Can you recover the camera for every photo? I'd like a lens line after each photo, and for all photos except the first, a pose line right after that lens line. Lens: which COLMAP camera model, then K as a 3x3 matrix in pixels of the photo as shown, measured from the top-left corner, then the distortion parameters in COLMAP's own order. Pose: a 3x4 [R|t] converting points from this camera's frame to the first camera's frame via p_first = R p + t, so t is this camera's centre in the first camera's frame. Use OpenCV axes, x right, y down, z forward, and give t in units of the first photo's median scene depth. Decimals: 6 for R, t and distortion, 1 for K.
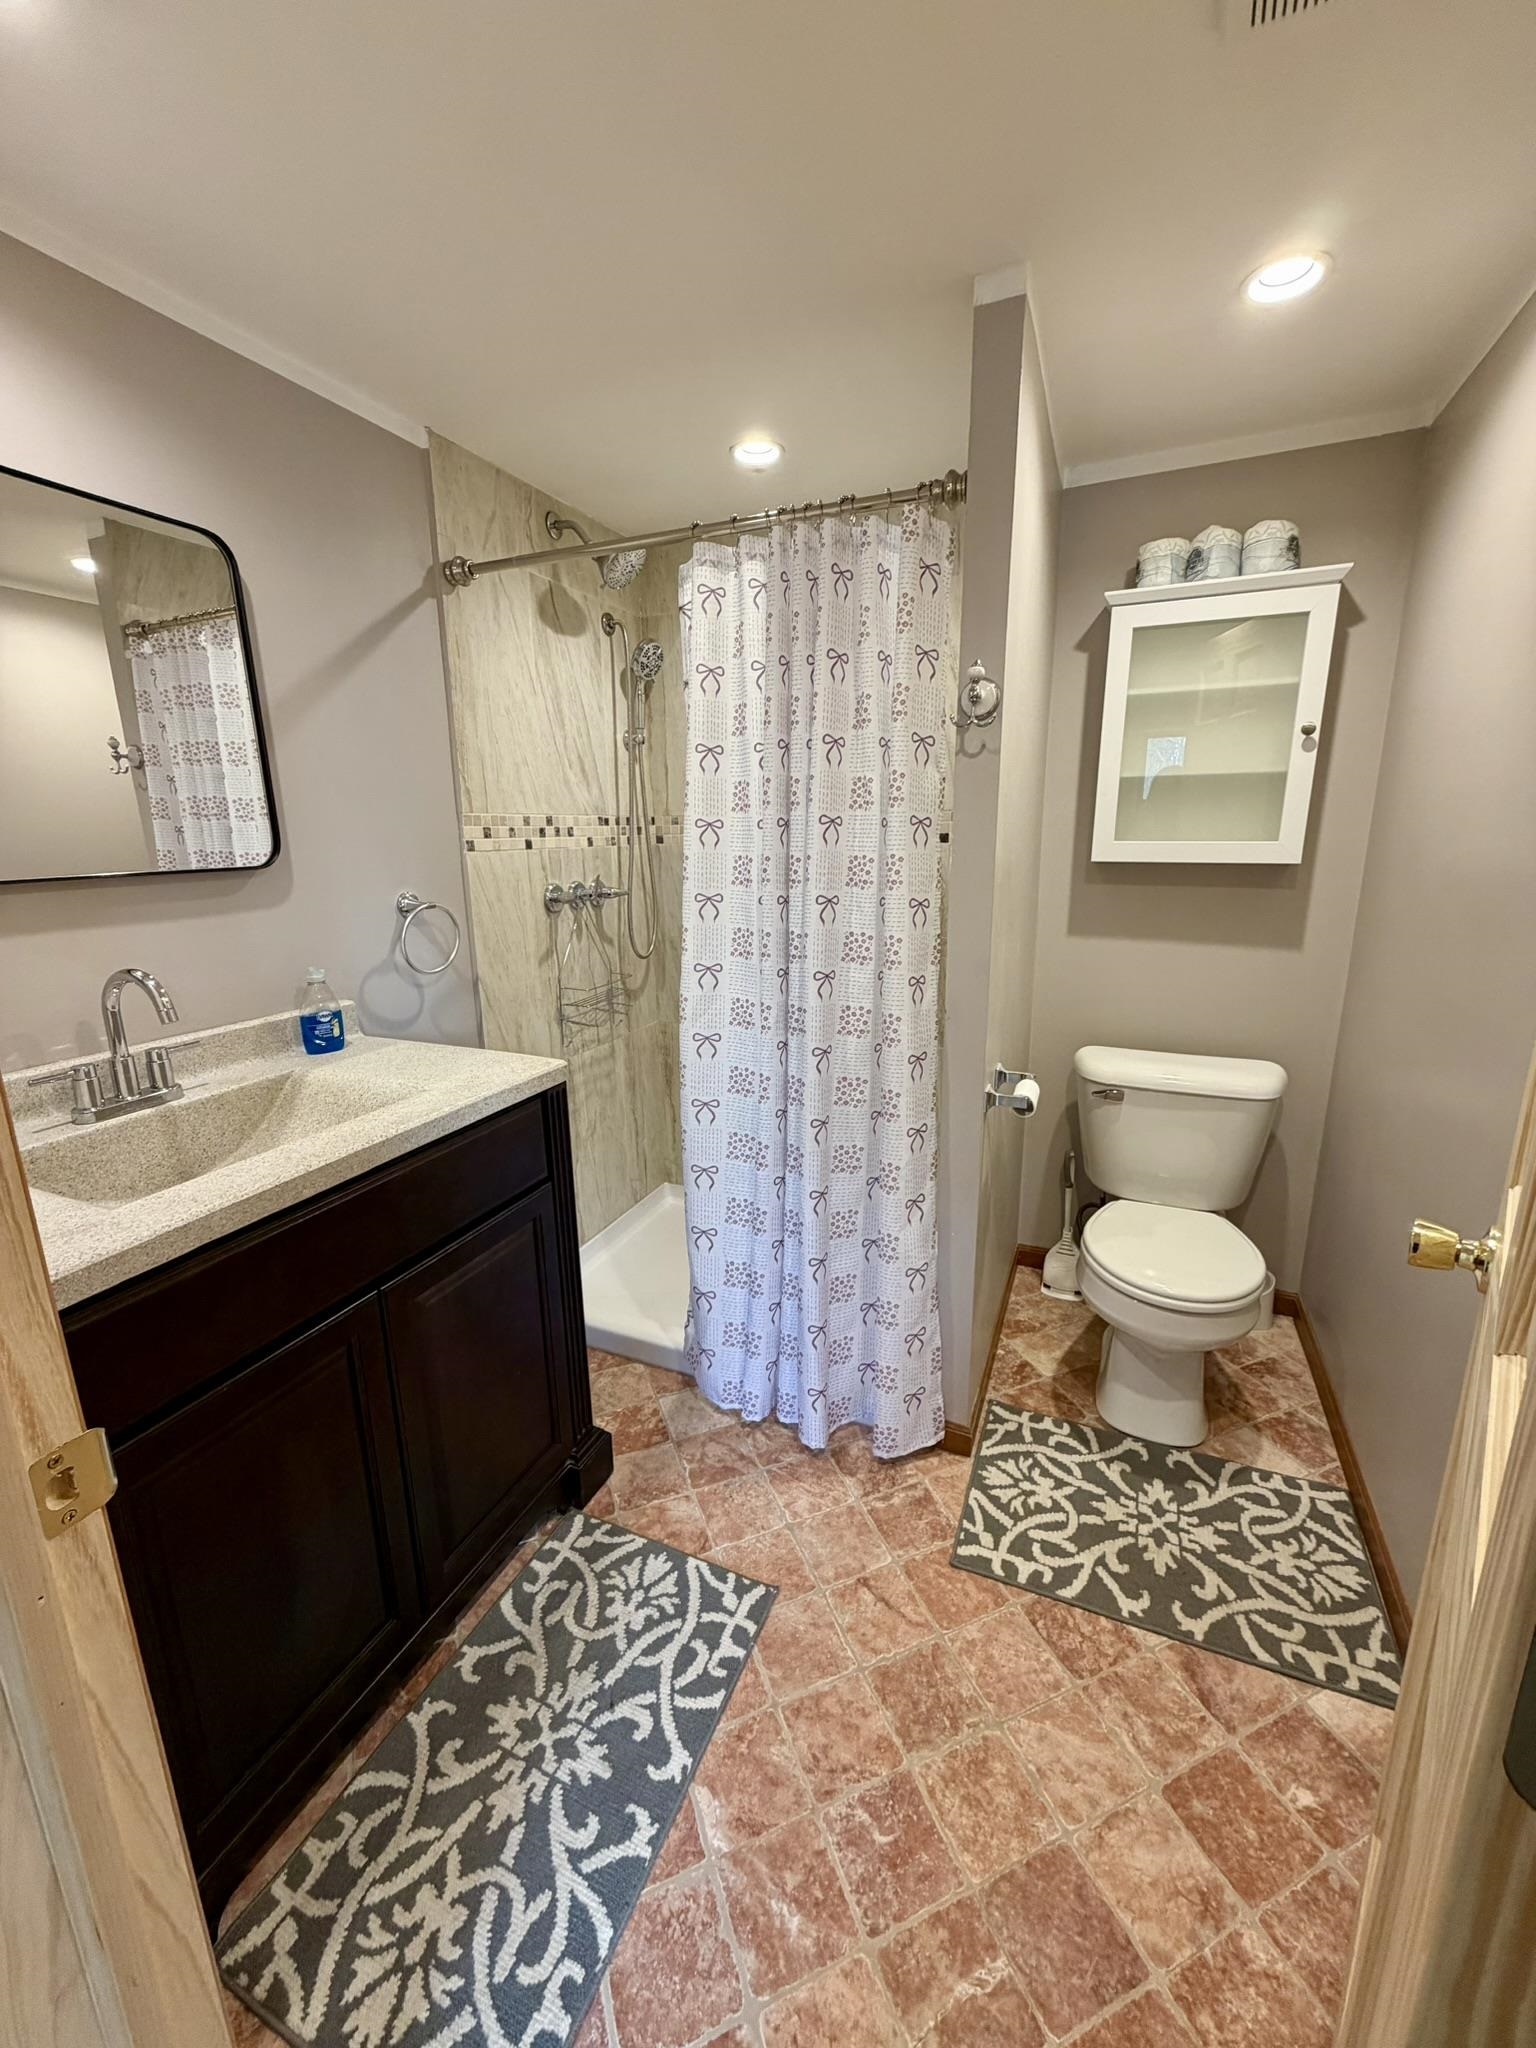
lens RADIAL K [[813.2, 0, 767.0], [0, 813.2, 1020.4], [0, 0, 1]] dist [0.000335, -0.000136]
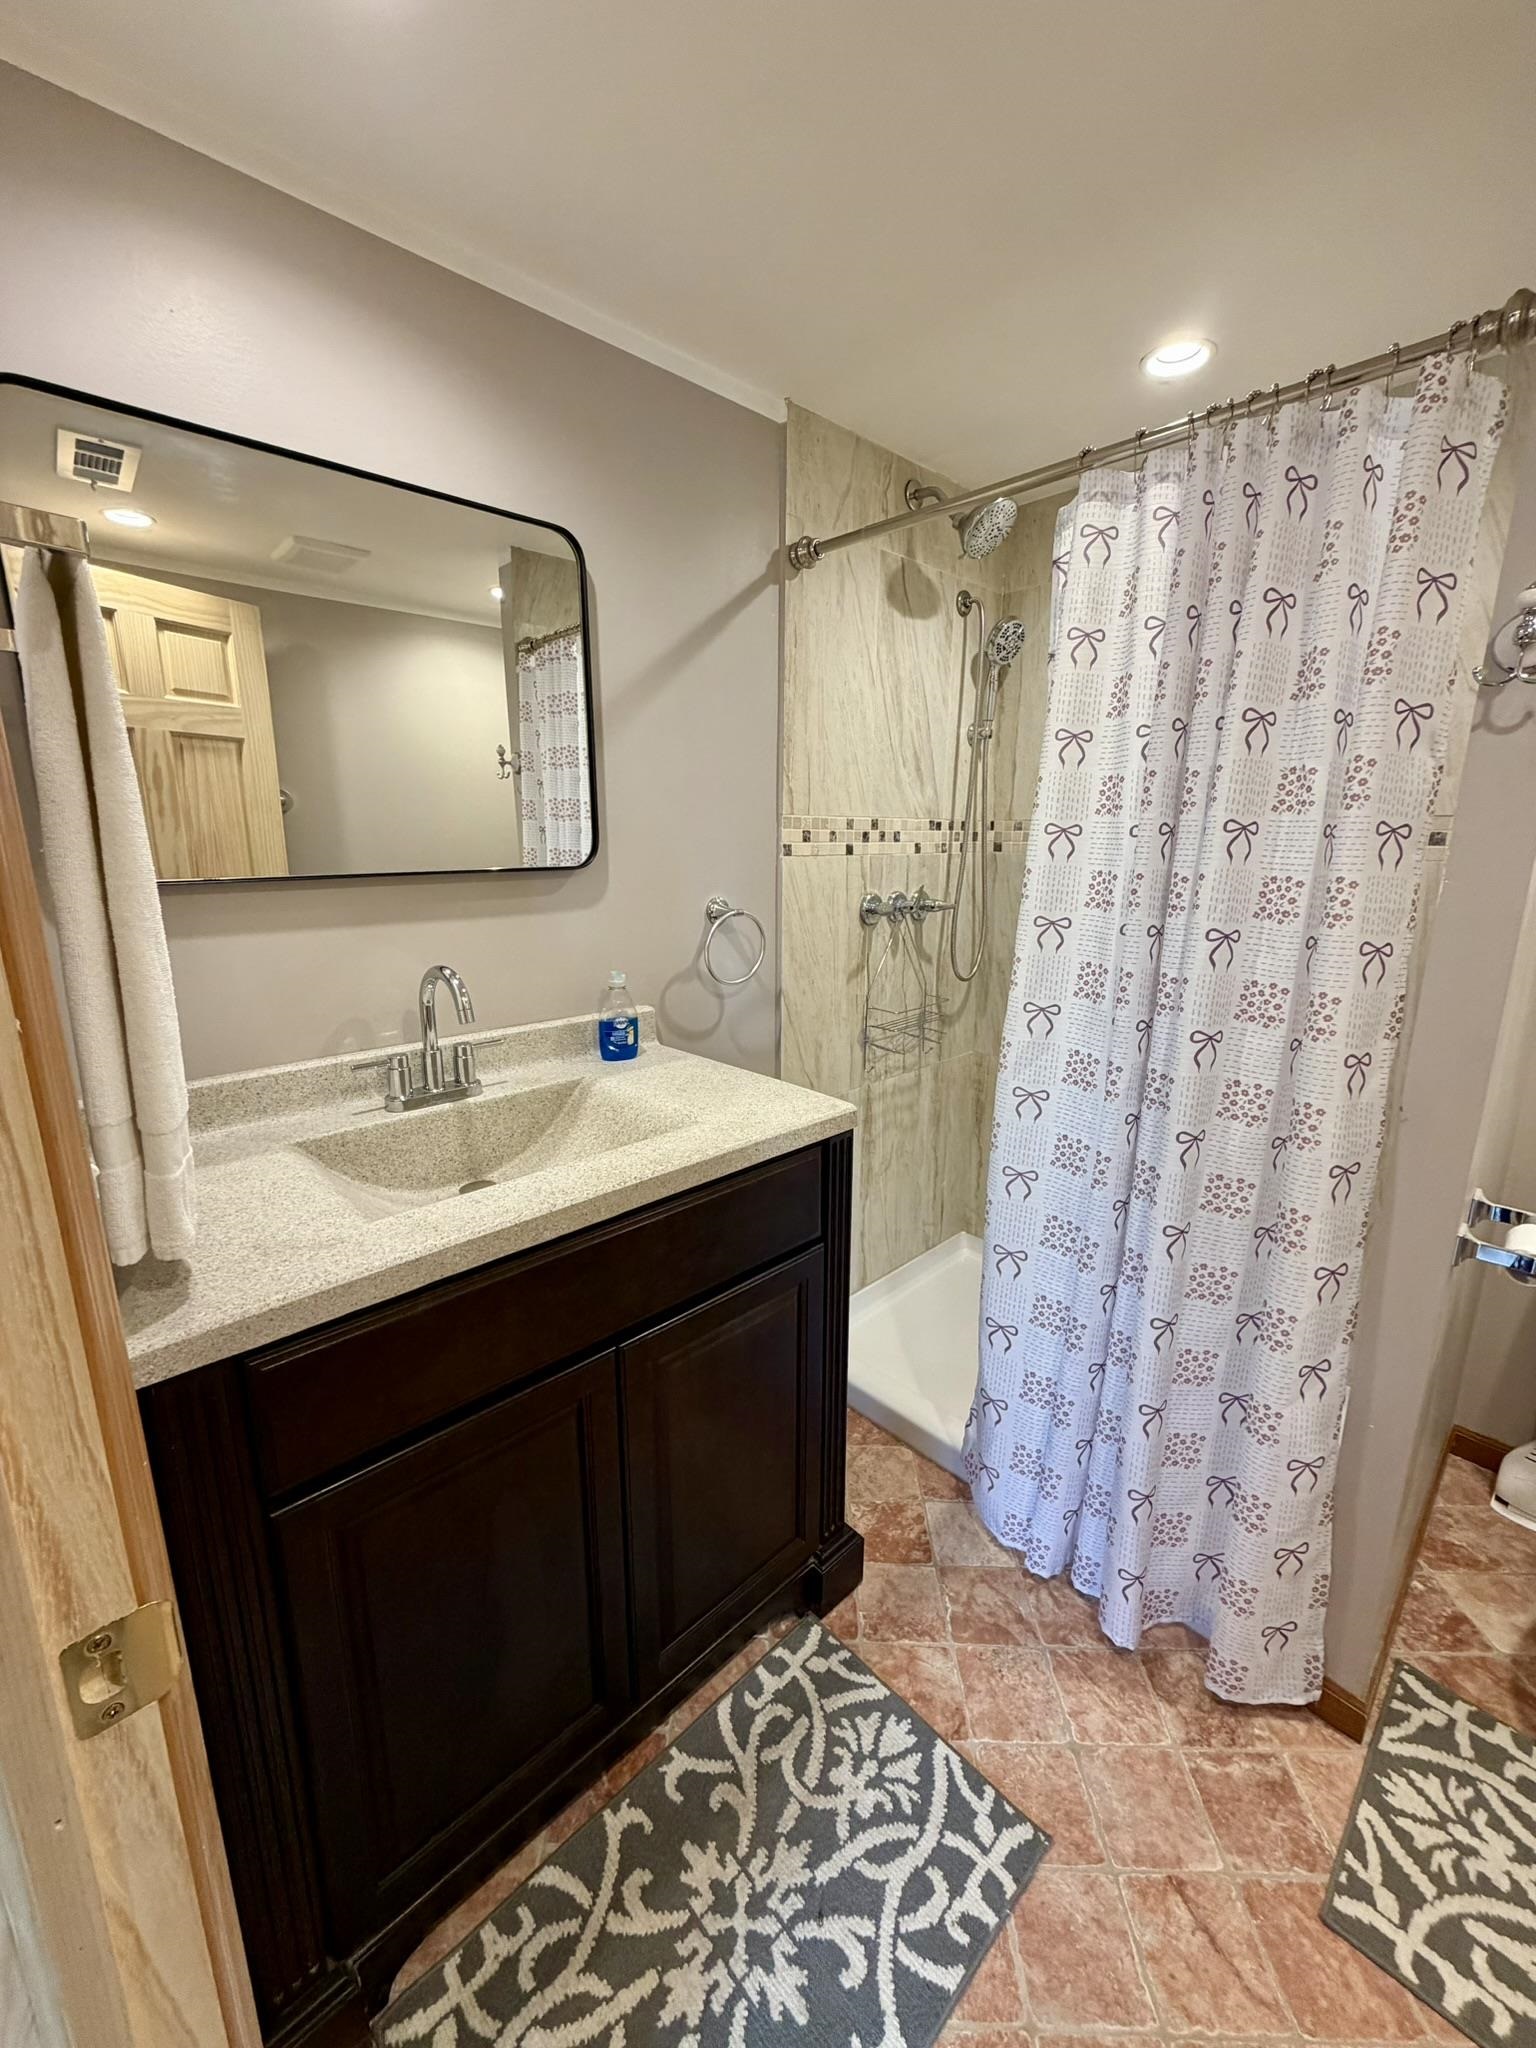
lens RADIAL K [[813.2, 0, 764.7], [0, 813.2, 1019.1], [0, 0, 1]] dist [0.000335, -0.000136]
pose [[0.920032, 0.101207, -0.378547, -0.020757], [-0.104114, 0.994482, 0.012840, -0.039329], [0.377758, 0.027599, 0.925493, 0.166479]]
